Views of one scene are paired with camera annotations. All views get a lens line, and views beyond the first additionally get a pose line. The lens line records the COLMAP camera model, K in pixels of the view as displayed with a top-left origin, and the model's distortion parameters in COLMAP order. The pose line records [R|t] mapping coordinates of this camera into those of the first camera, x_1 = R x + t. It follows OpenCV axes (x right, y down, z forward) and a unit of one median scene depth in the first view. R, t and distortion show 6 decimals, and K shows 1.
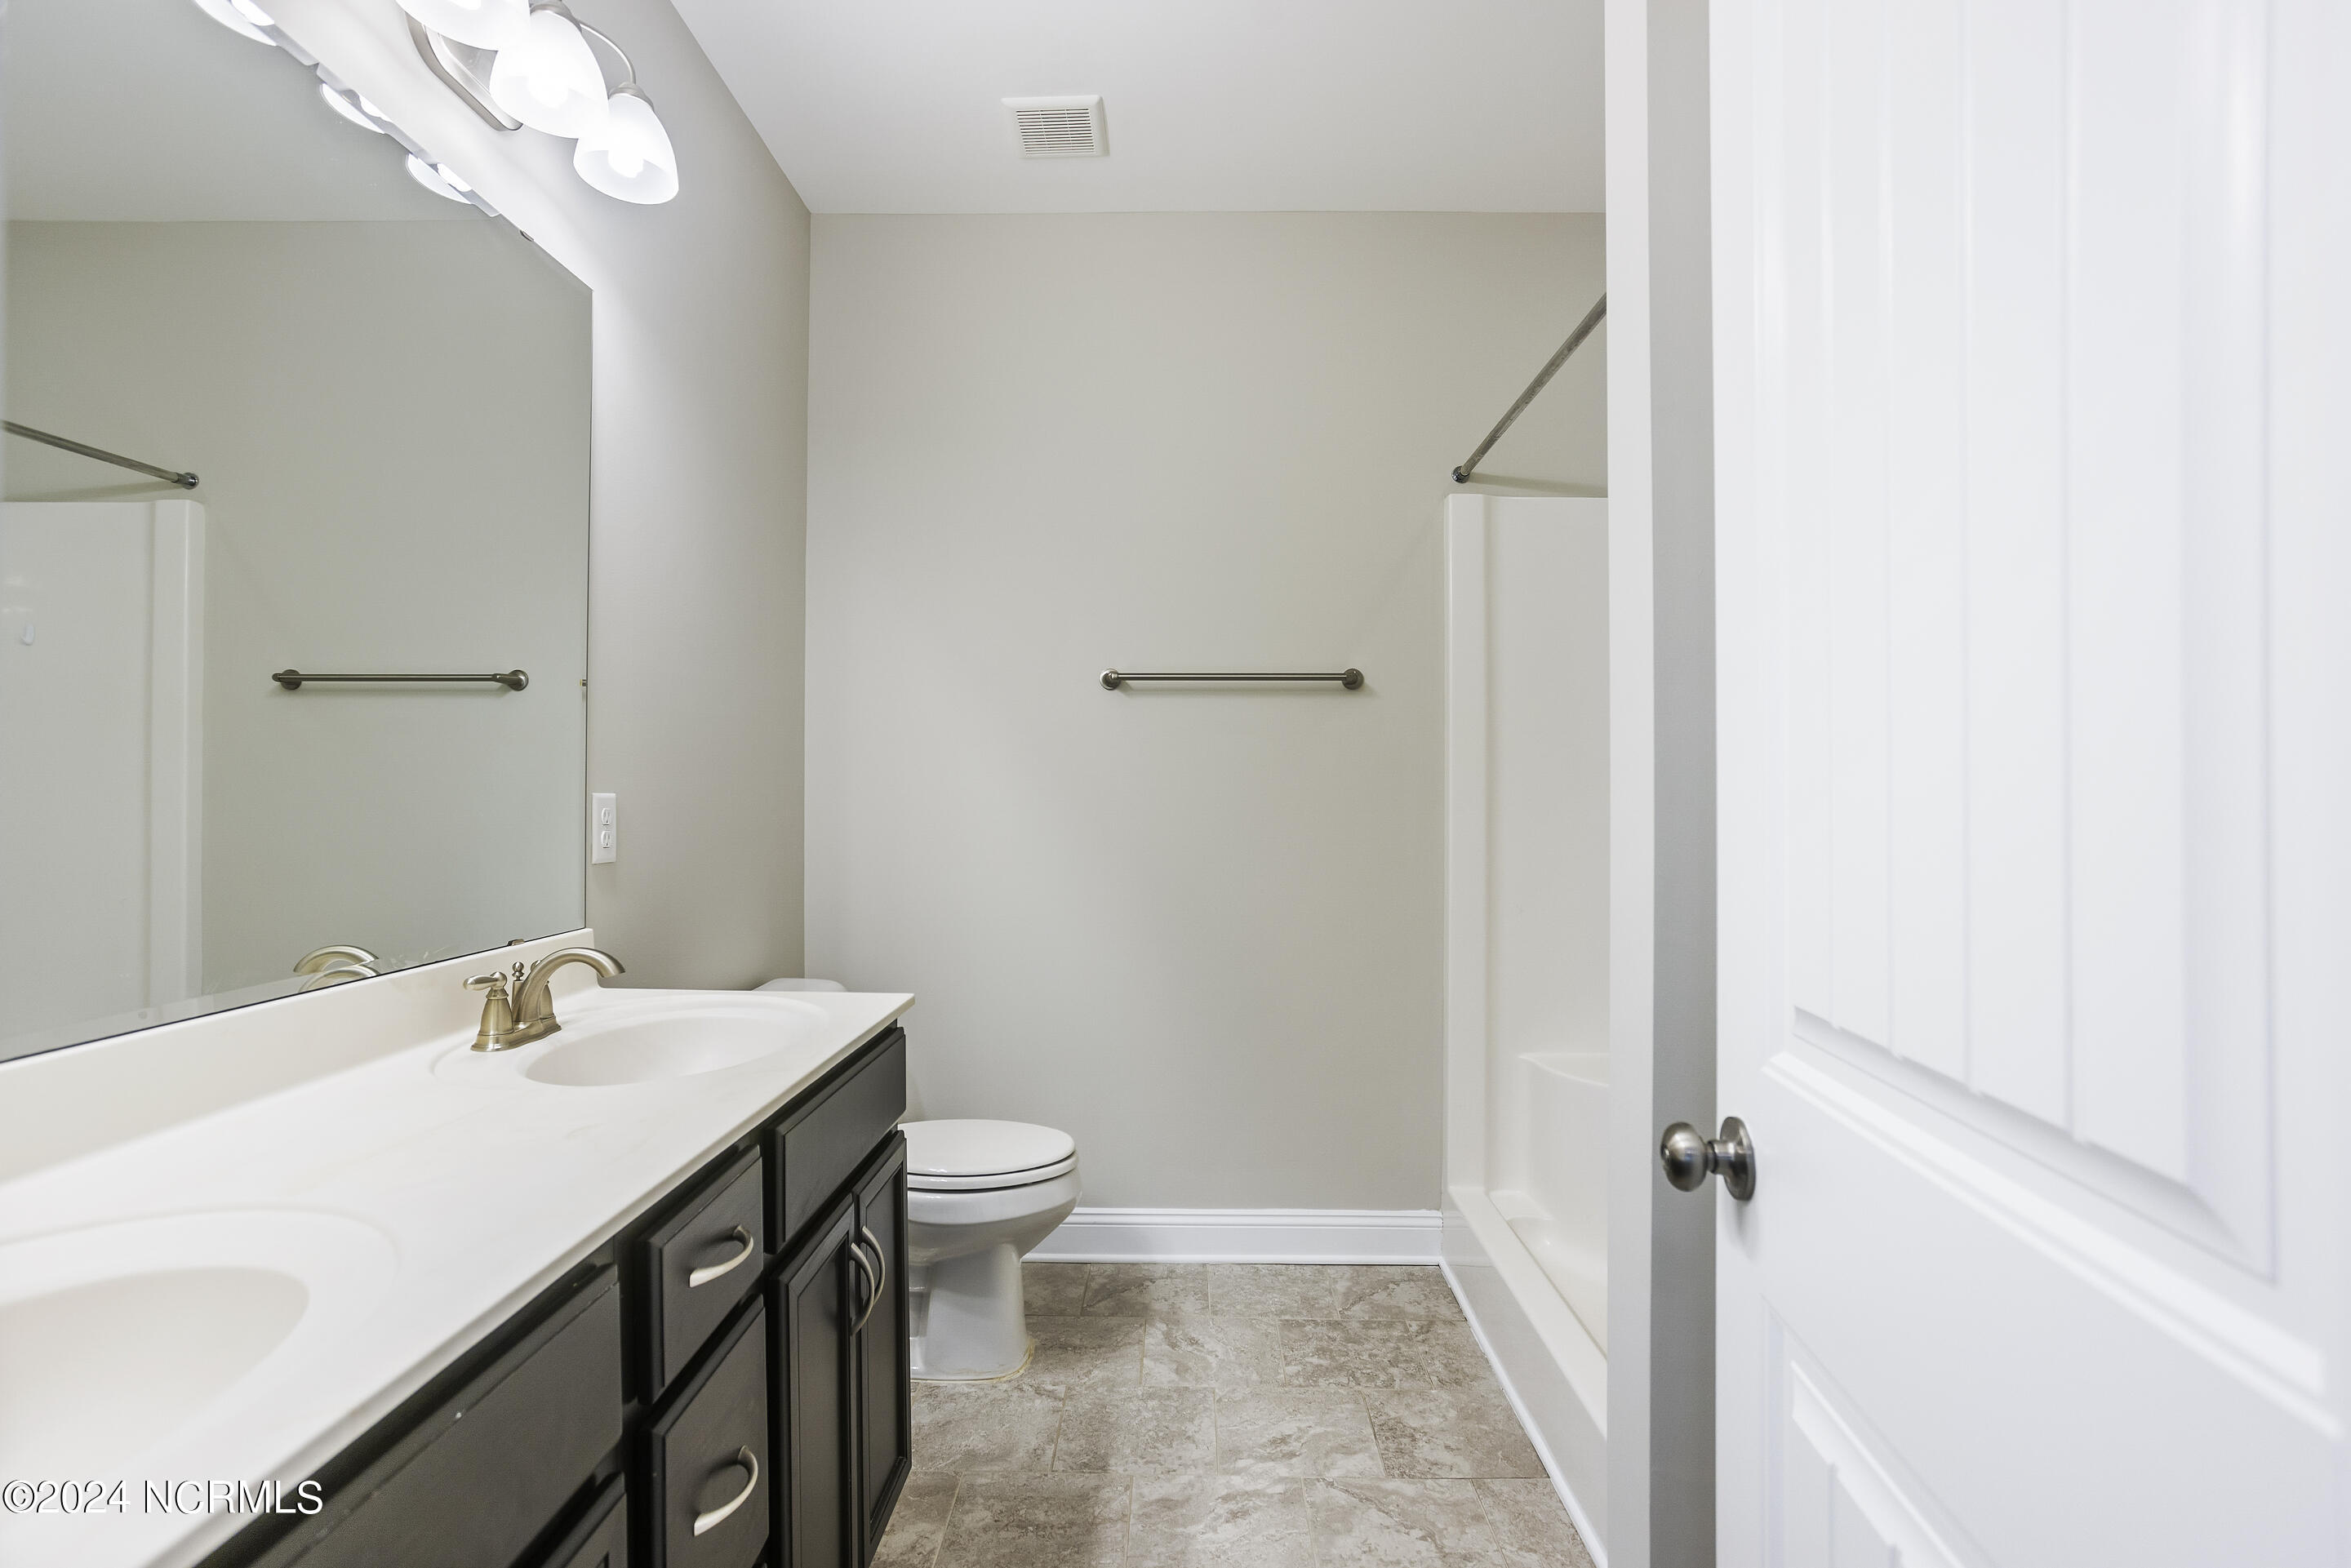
lens RADIAL K [[1148.9, 0, 1174.8], [0, 1148.9, 781.6], [0, 0, 1]] dist [-0.054496, 0.035935]
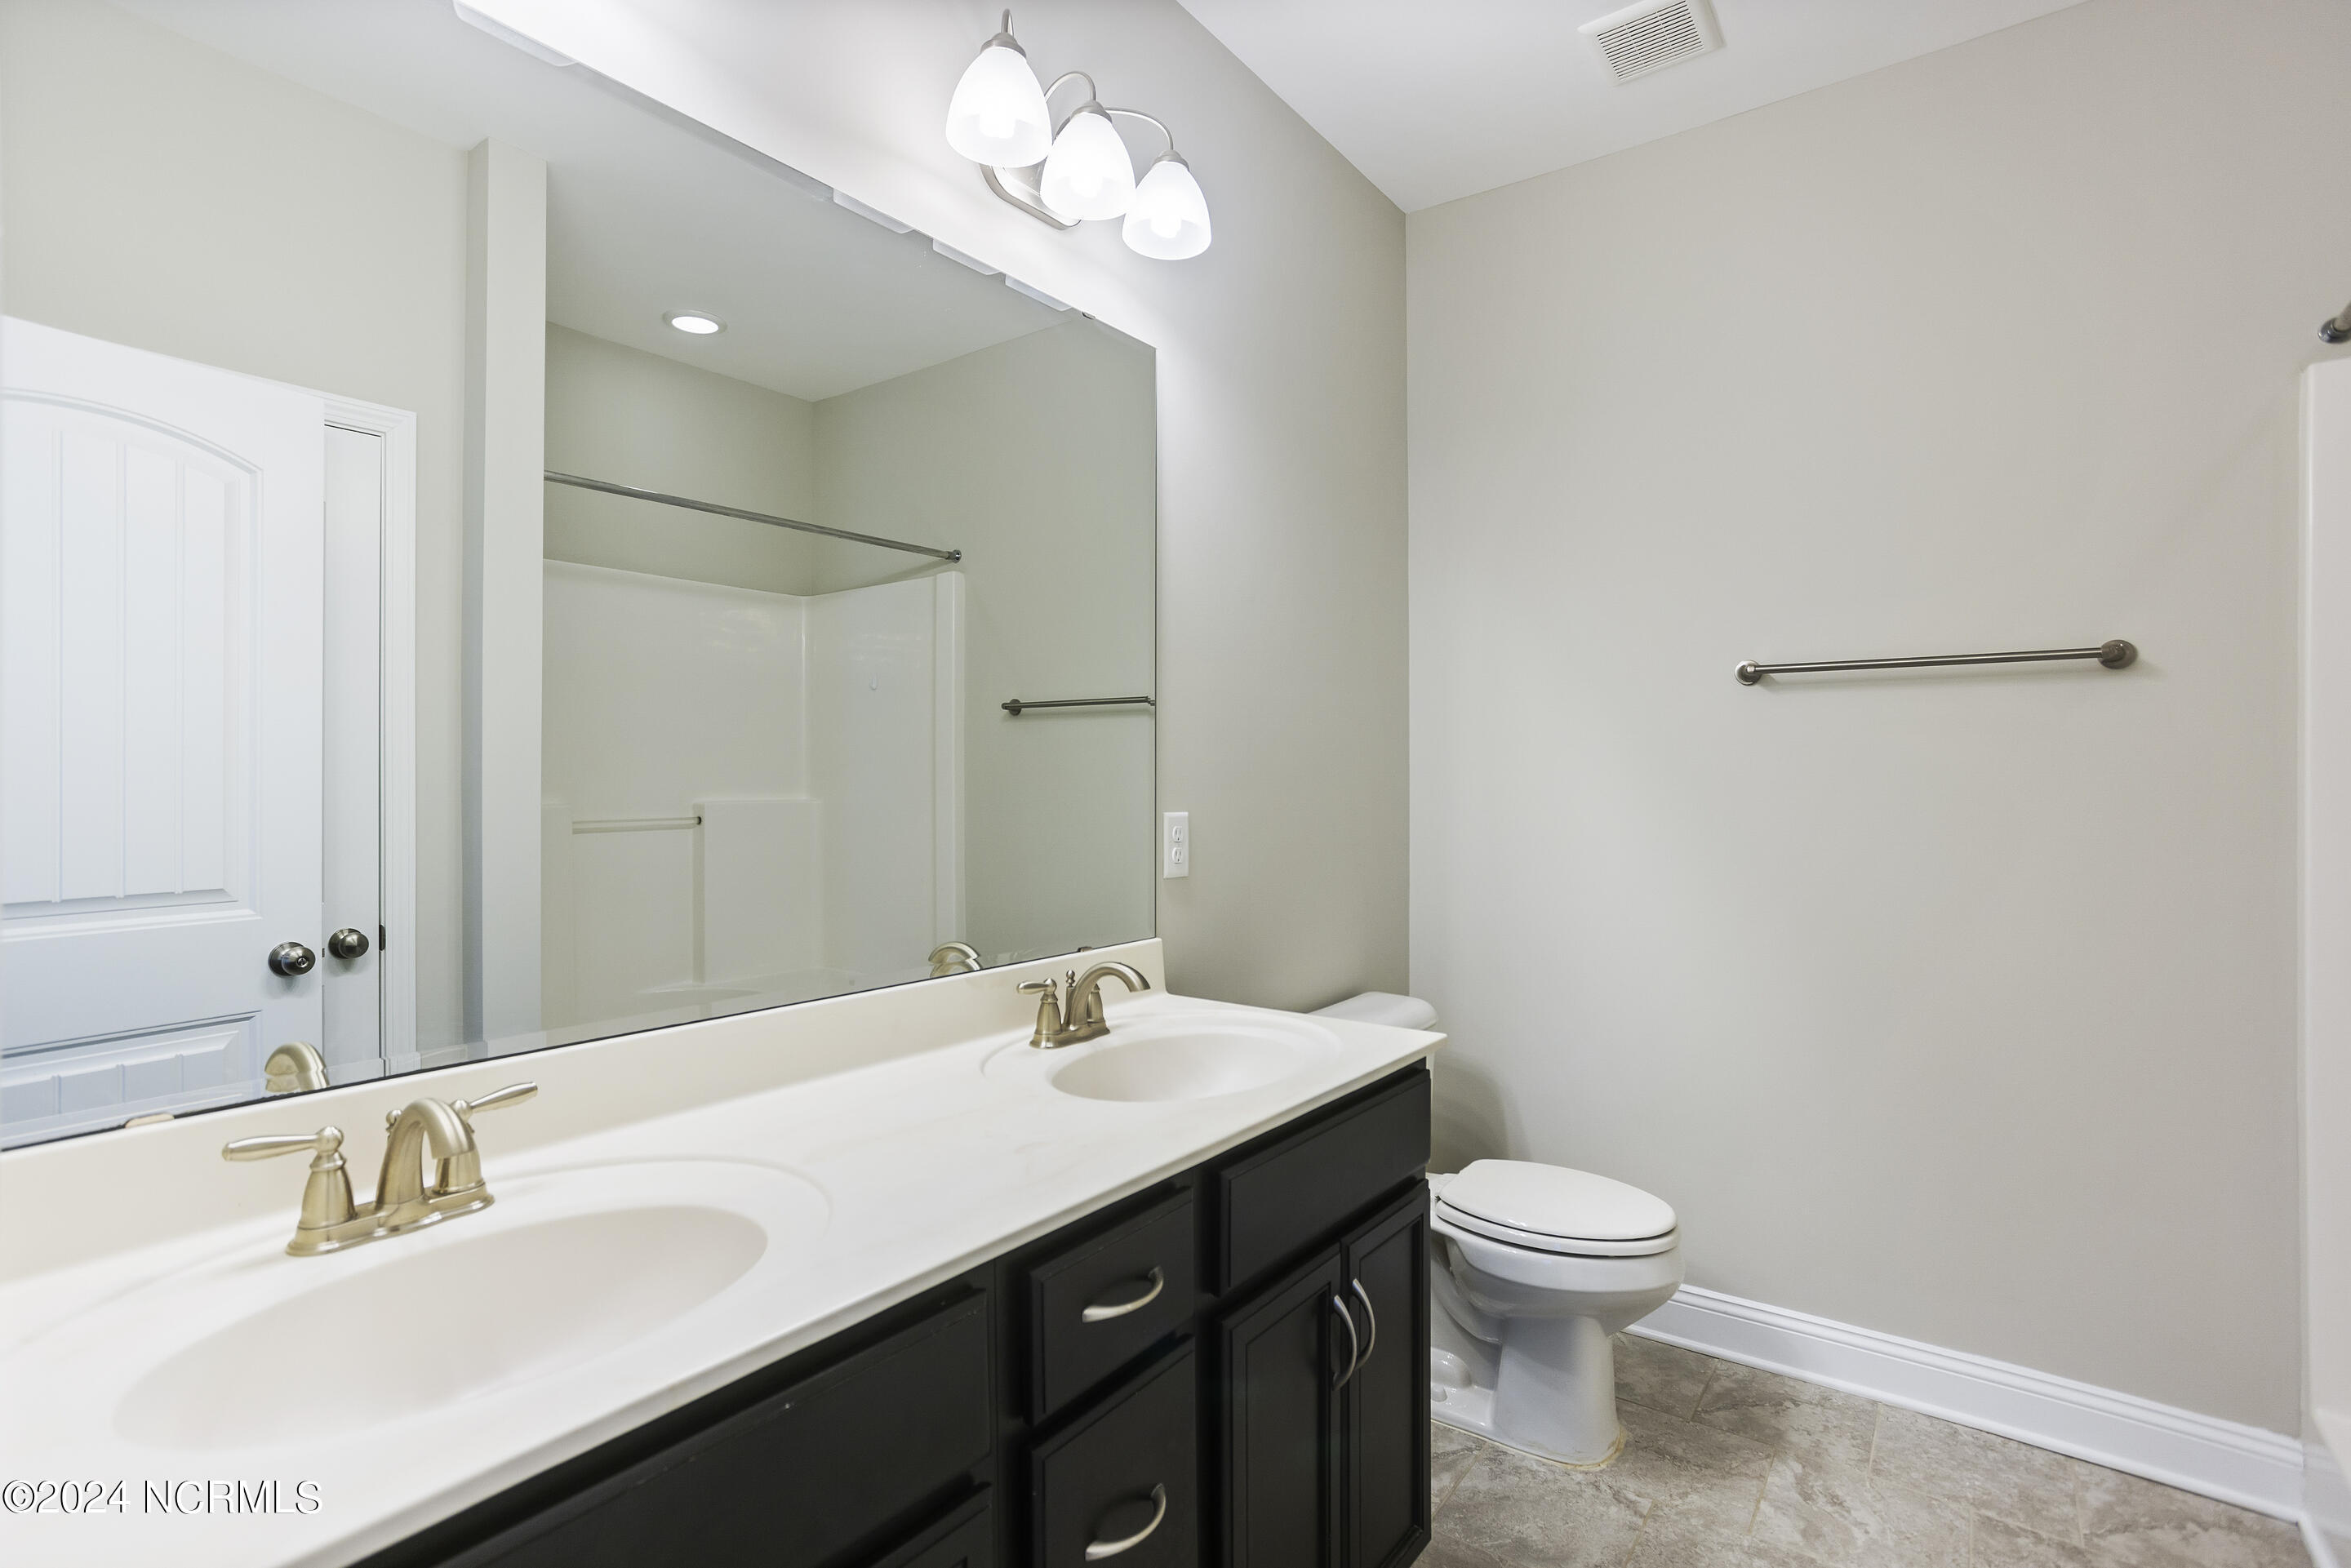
lens RADIAL K [[1147.9, 0, 1147.7], [0, 1147.9, 780.9], [0, 0, 1]] dist [-0.039635, 0.025241]
pose [[0.808688, -0.000502, -0.588237, 0.097780], [0.006383, 0.999948, 0.007922, -0.023939], [0.588202, -0.010161, 0.808650, 0.082473]]
